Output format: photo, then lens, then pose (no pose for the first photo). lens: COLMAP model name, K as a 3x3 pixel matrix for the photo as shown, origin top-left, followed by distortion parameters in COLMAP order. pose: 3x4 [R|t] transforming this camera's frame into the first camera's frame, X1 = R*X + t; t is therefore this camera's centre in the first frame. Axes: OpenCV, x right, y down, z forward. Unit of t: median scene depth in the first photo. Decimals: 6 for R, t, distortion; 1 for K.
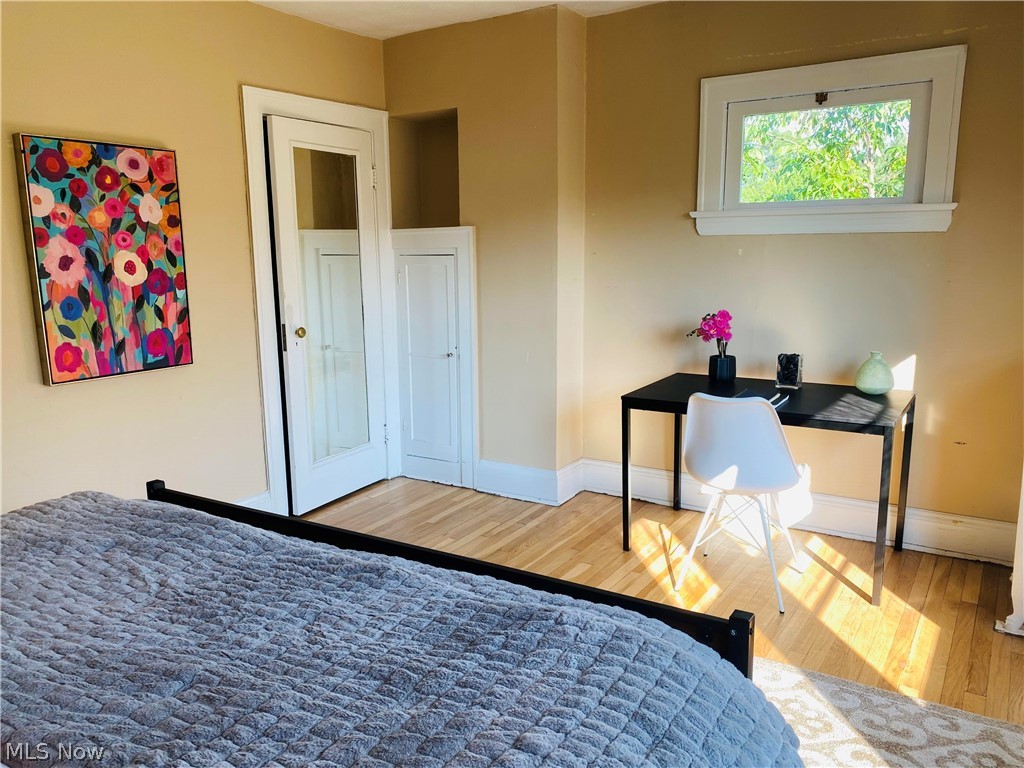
lens RADIAL K [[777.1, 0, 511.3], [0, 777.1, 380.0], [0, 0, 1]] dist [0.040405, -0.032215]
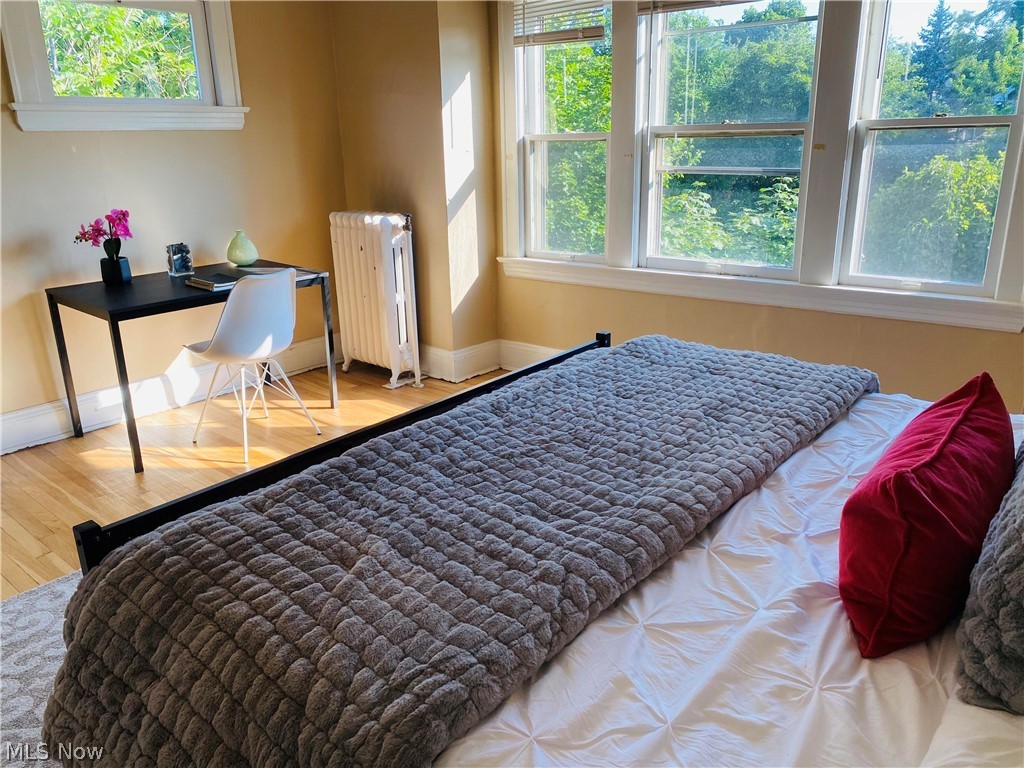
lens RADIAL K [[777.1, 0, 509.9], [0, 777.1, 383.0], [0, 0, 1]] dist [0.040405, -0.032215]
pose [[0.133903, -0.297625, 0.945246, -1.688381], [0.181979, 0.945000, 0.271769, -0.159225], [-0.974142, 0.135625, 0.180700, 0.947467]]
